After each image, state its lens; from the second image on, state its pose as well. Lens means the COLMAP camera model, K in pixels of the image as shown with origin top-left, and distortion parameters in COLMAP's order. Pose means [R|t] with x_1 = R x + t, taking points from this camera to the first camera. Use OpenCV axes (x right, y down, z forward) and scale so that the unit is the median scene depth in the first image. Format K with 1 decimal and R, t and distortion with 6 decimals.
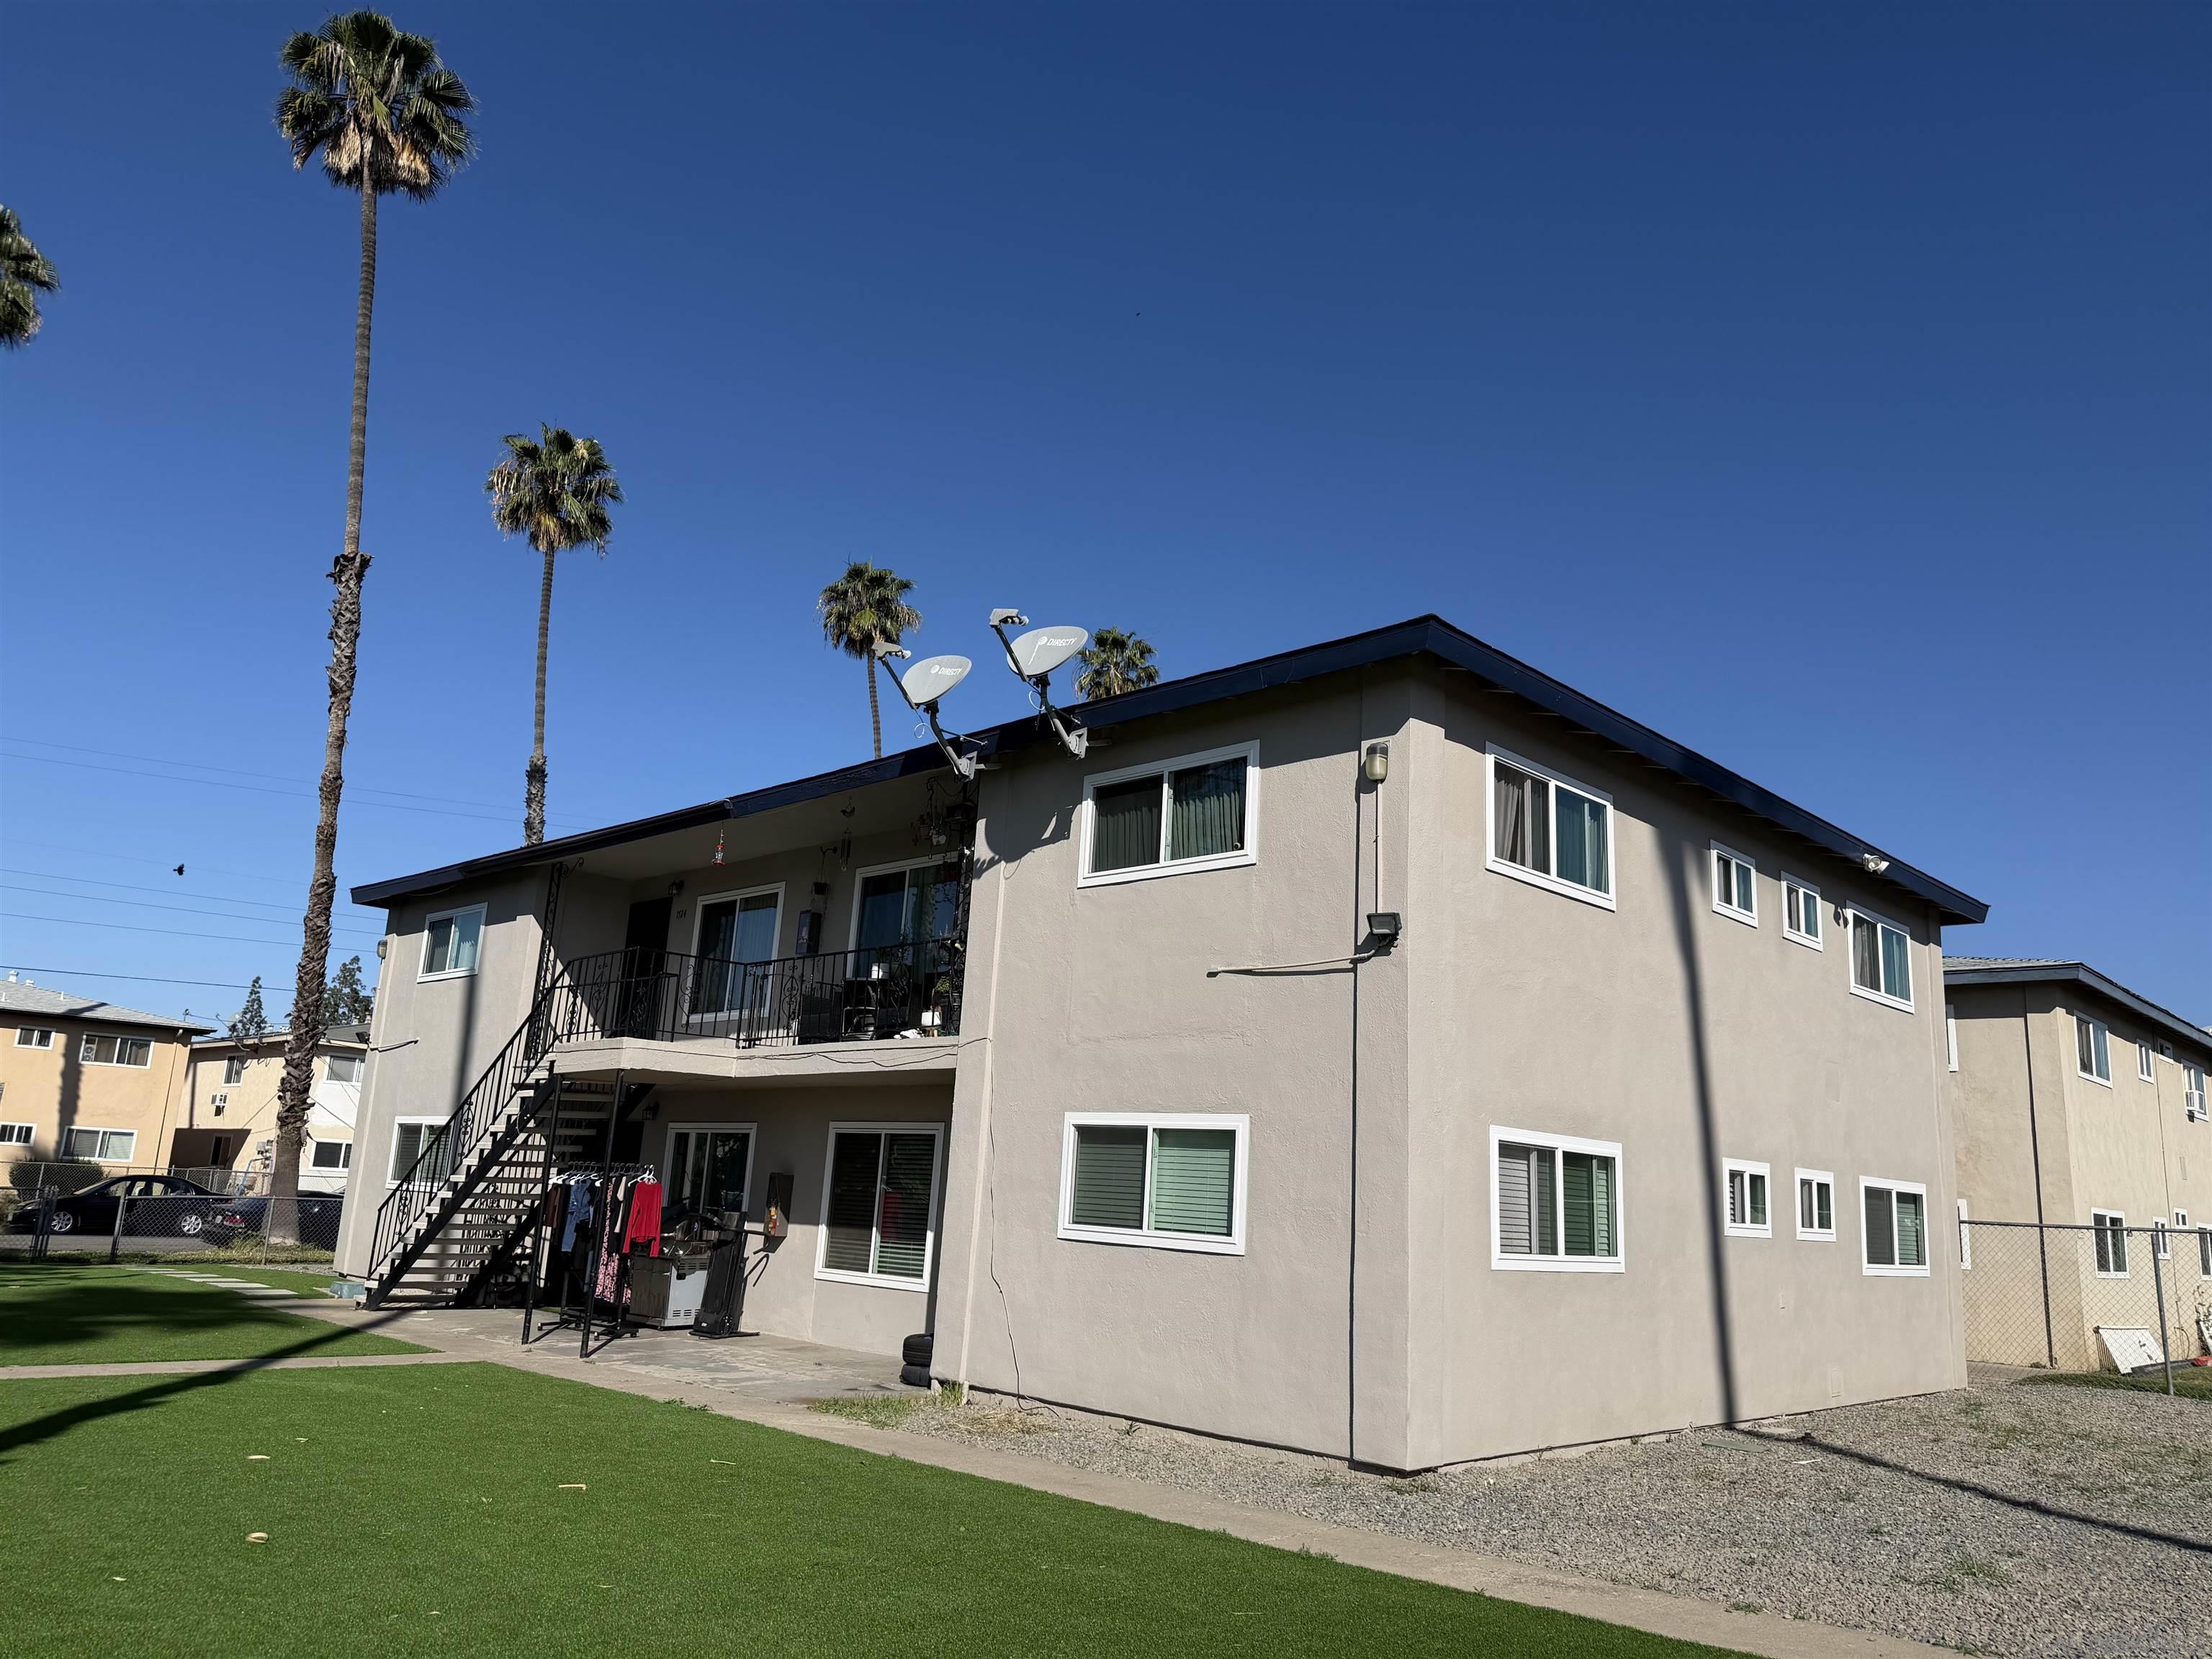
lens RADIAL K [[1574.1, 0, 1092.4], [0, 1574.1, 830.1], [0, 0, 1]] dist [0.080725, -0.097189]
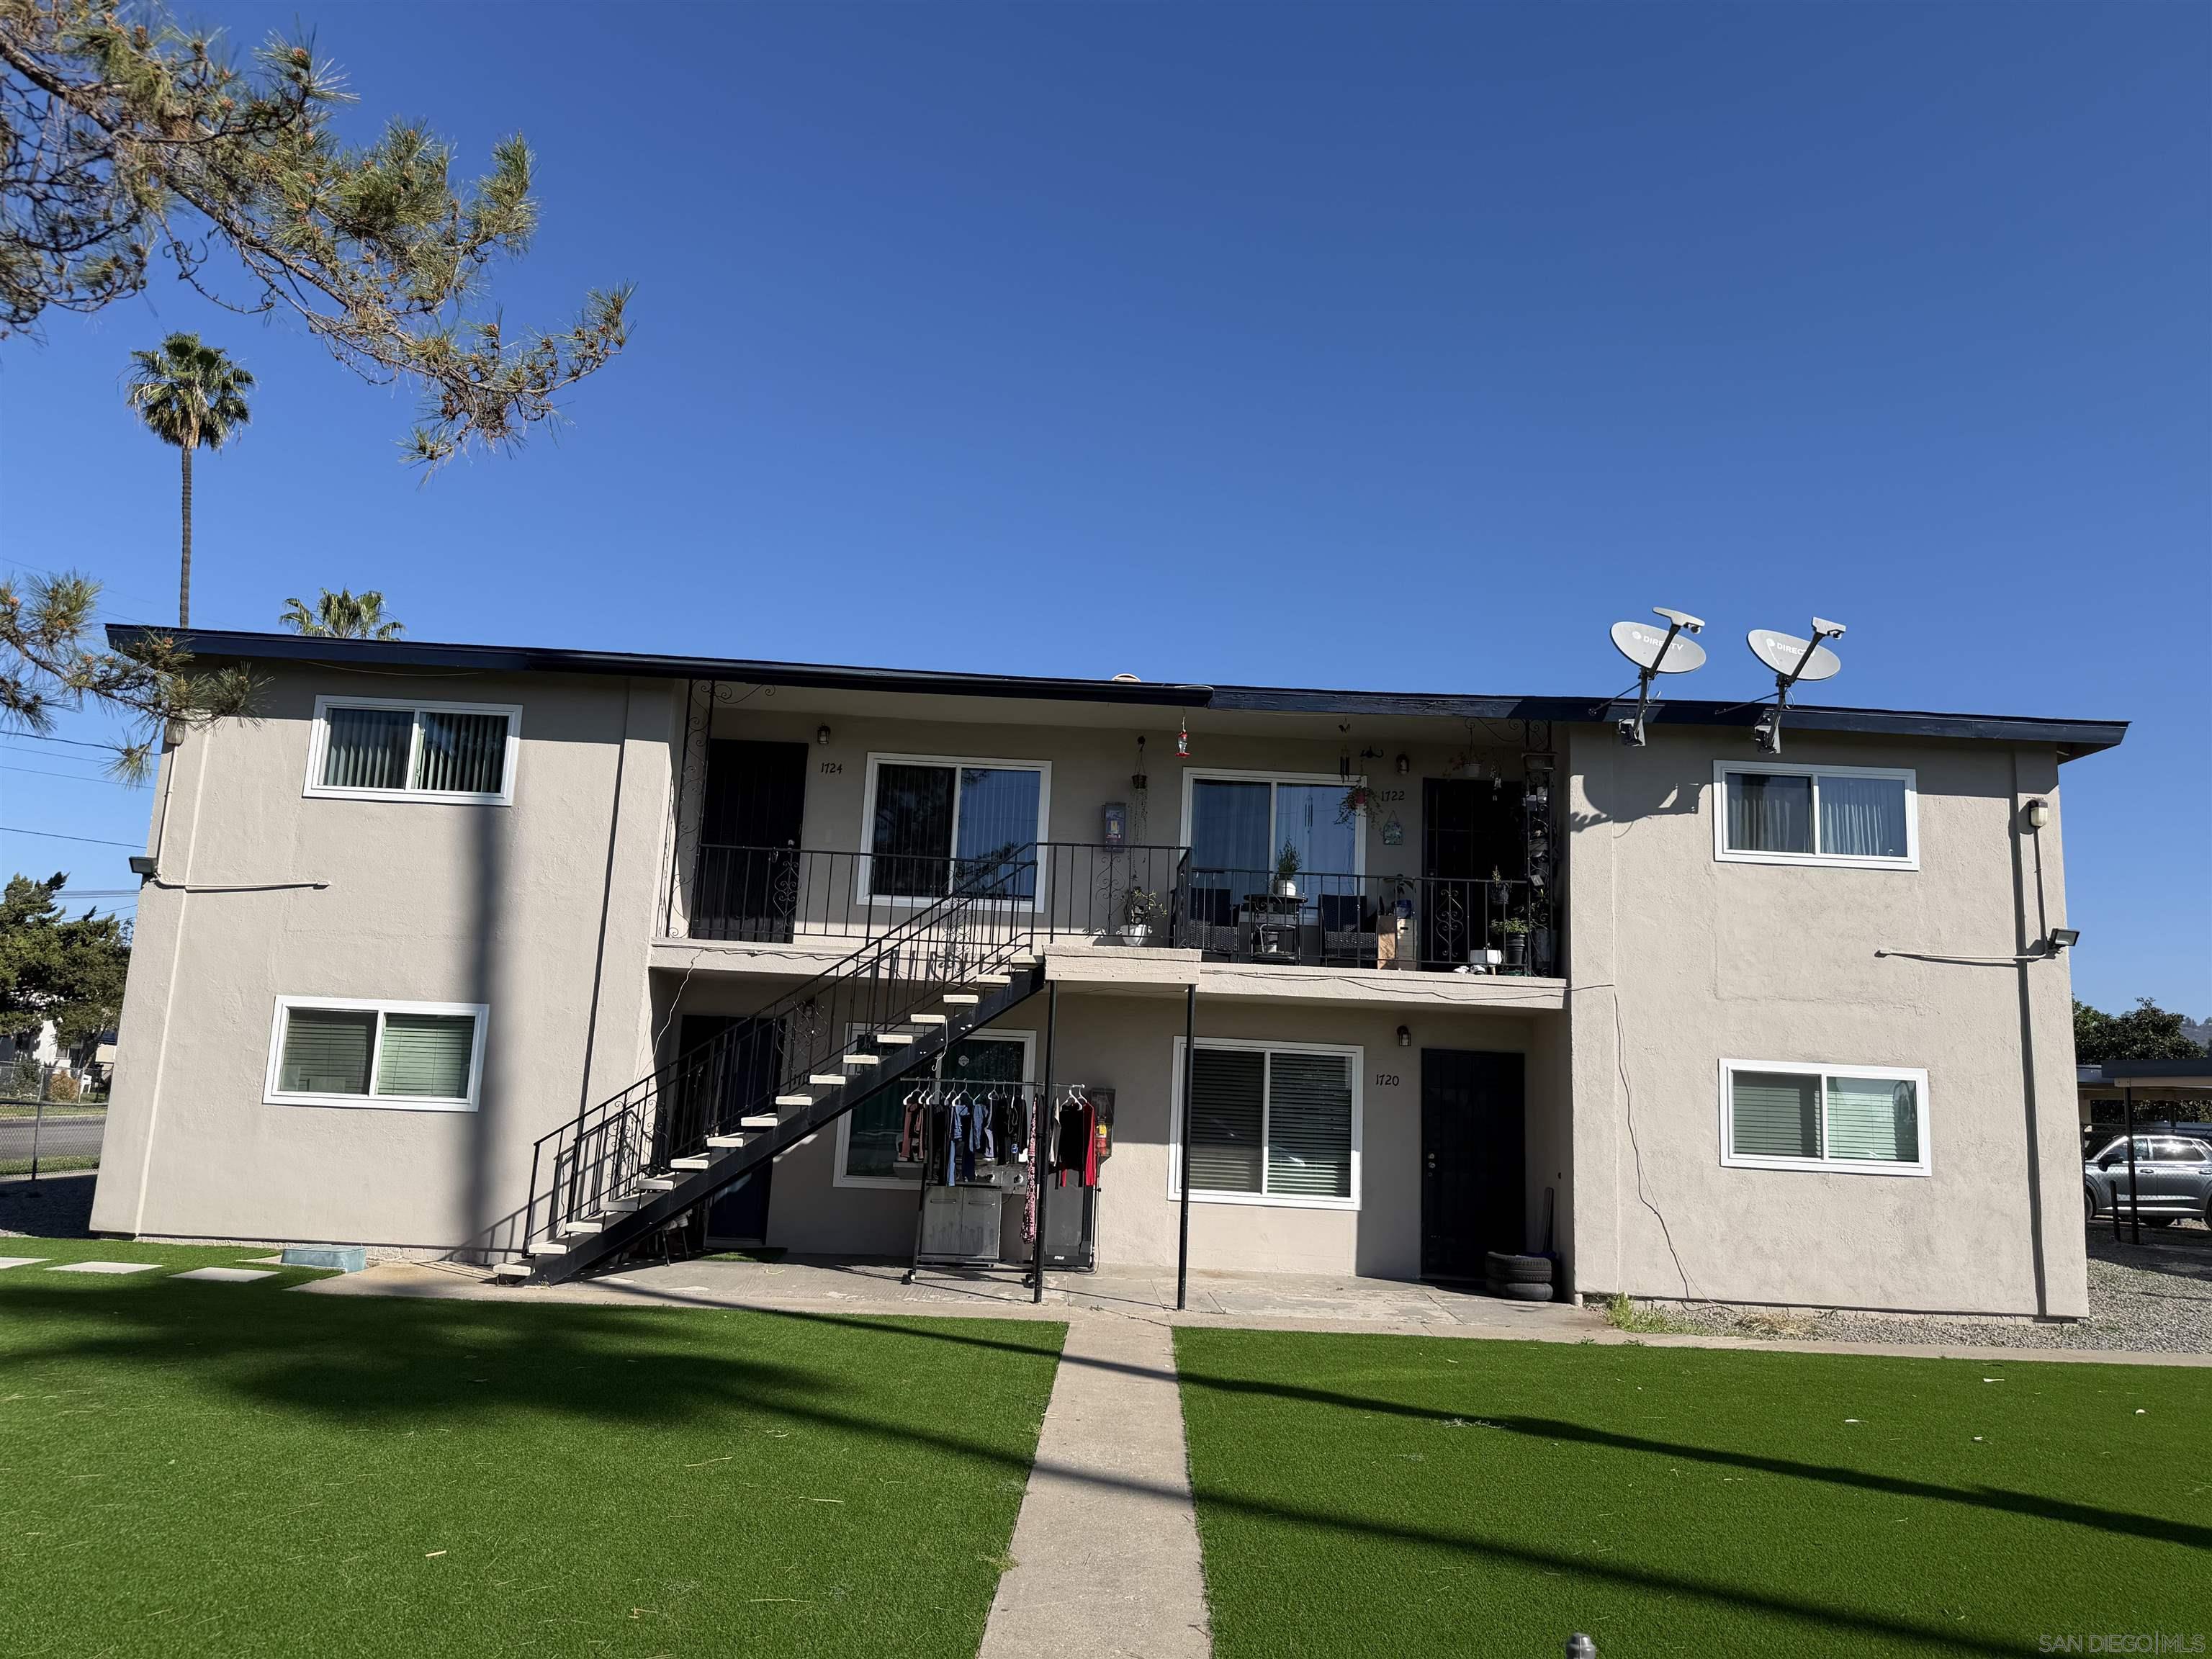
lens RADIAL K [[1584.0, 0, 1104.9], [0, 1584.0, 839.7], [0, 0, 1]] dist [0.097365, -0.176530]
pose [[0.701731, 0.093550, 0.706273, -0.905752], [-0.170036, 0.984685, 0.038515, 0.042003], [-0.691854, -0.147119, 0.706891, 0.395945]]
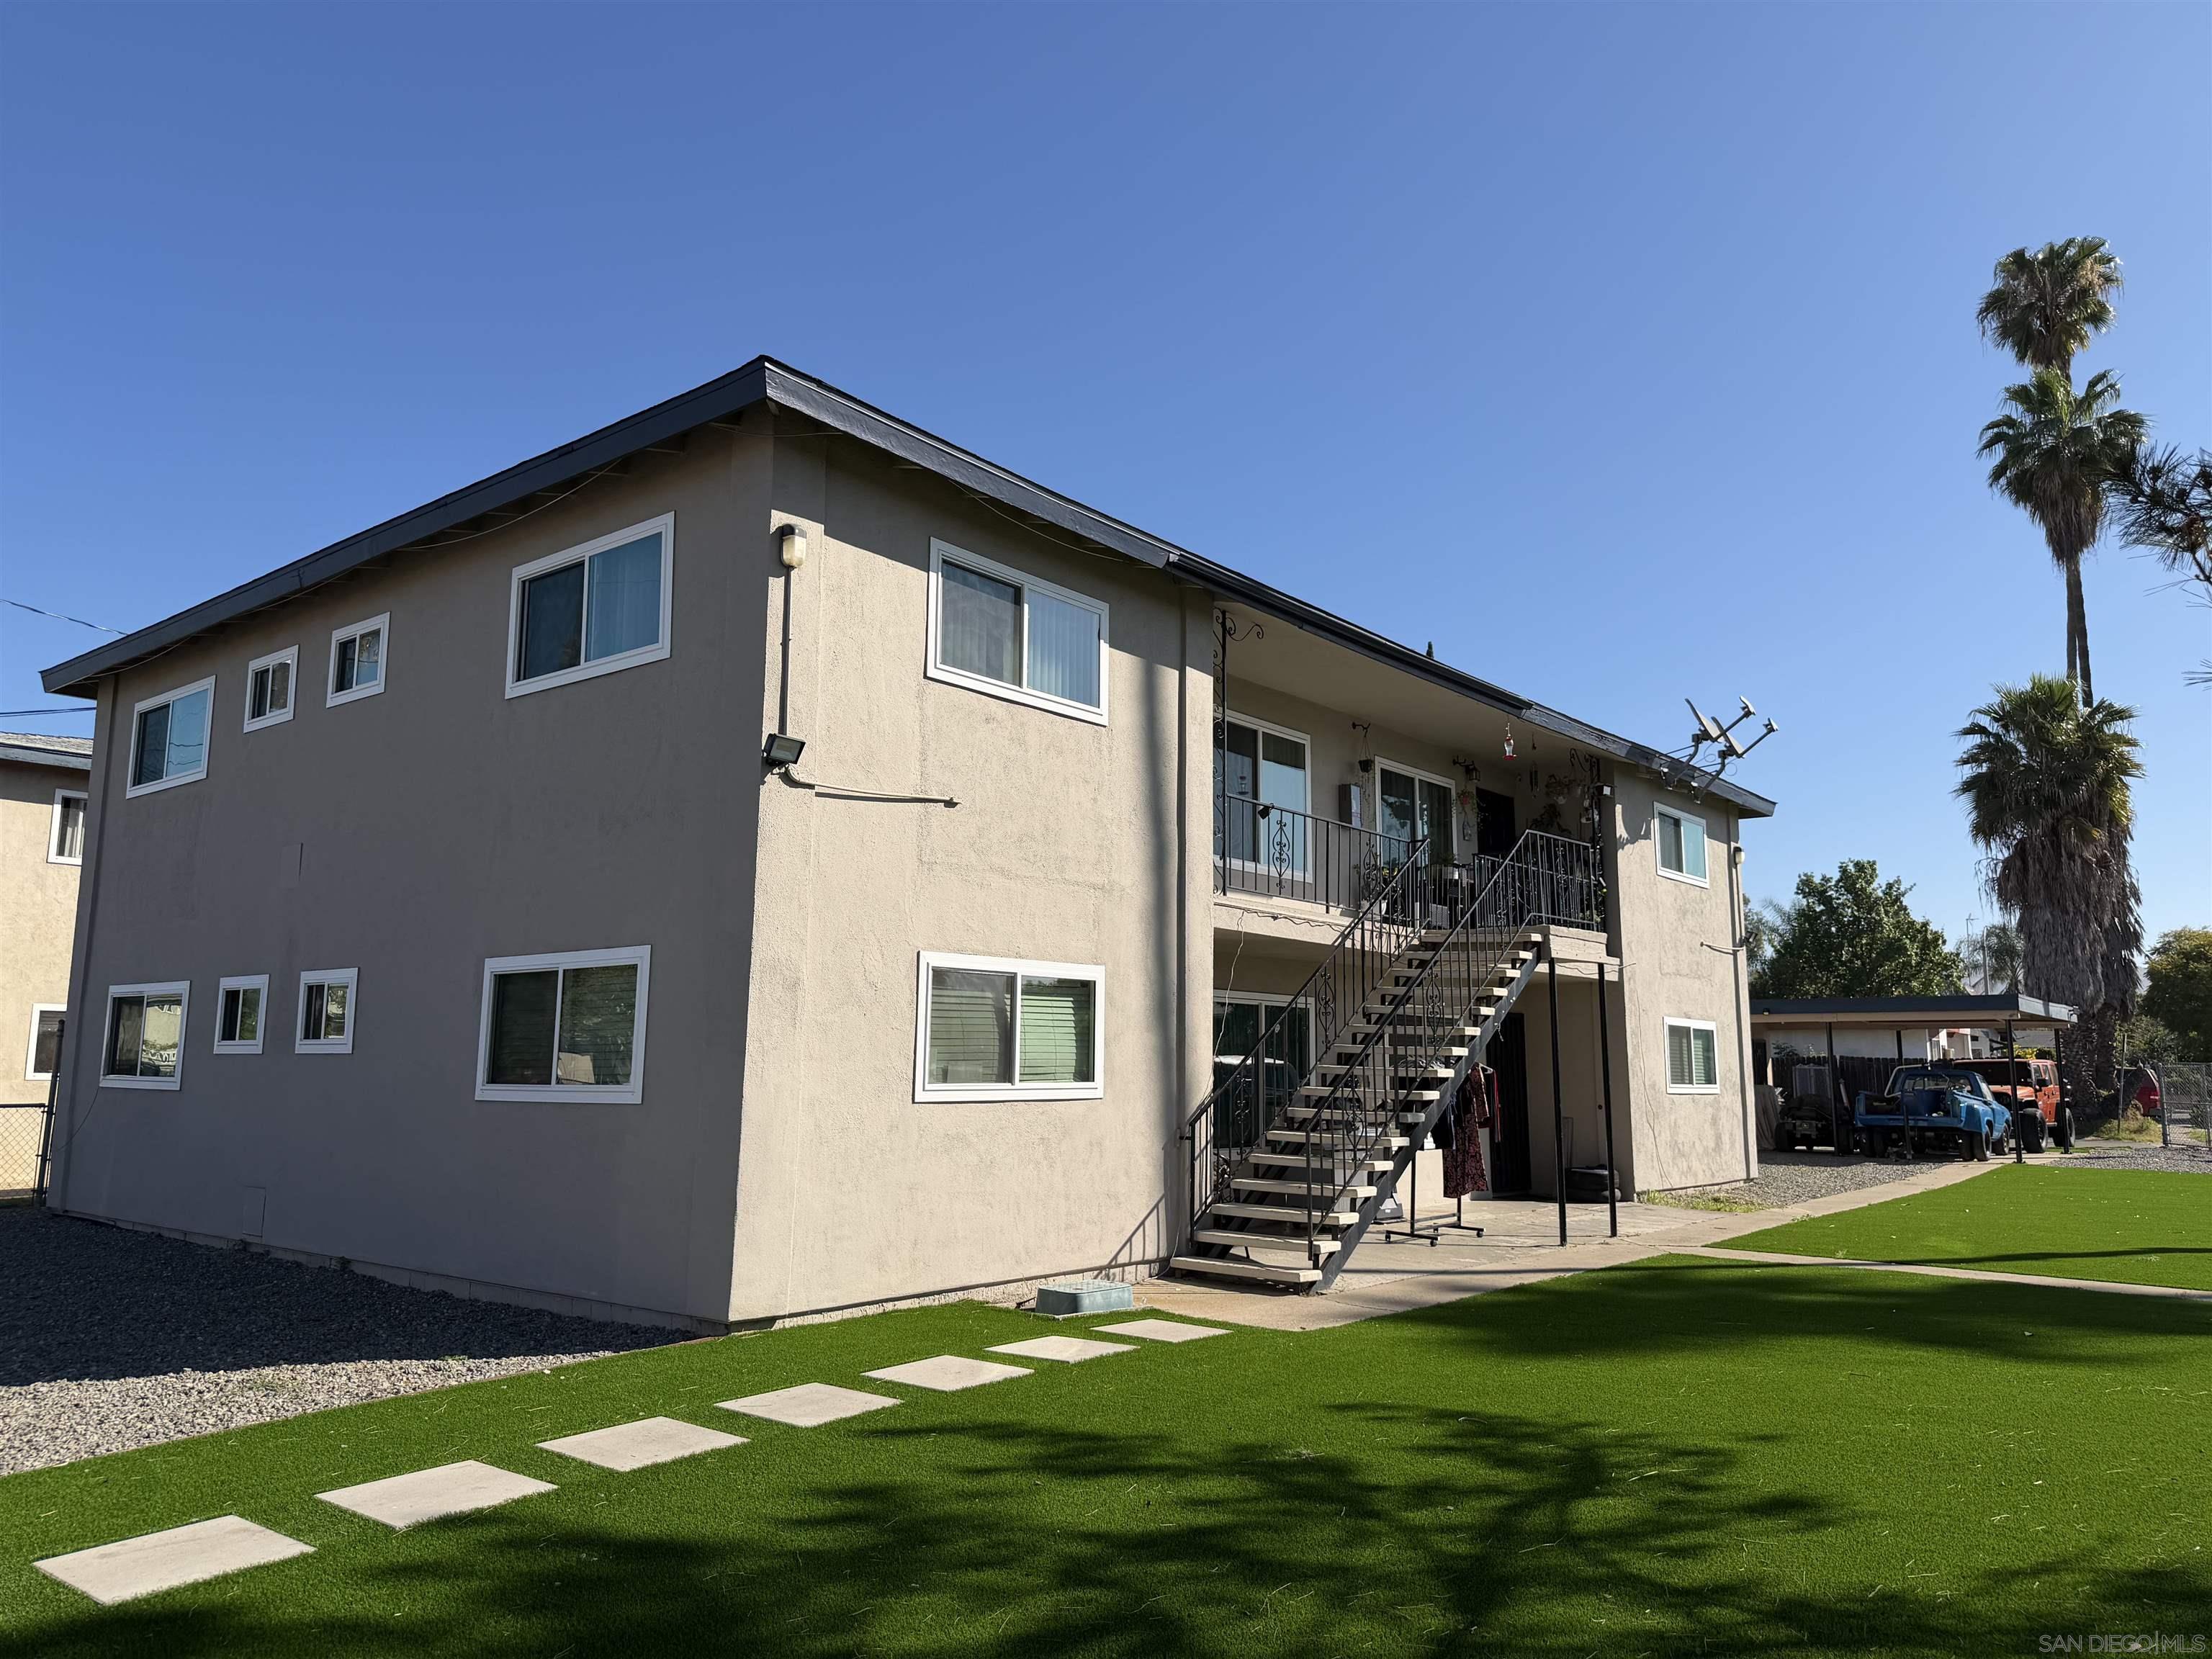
lens RADIAL K [[1573.6, 0, 1106.0], [0, 1573.6, 829.5], [0, 0, 1]] dist [0.089001, -0.115686]
pose [[-0.094986, 0.099824, 0.990461, -1.228763], [-0.239144, 0.963535, -0.120044, 0.253023], [-0.966327, -0.248266, -0.067650, 1.324497]]
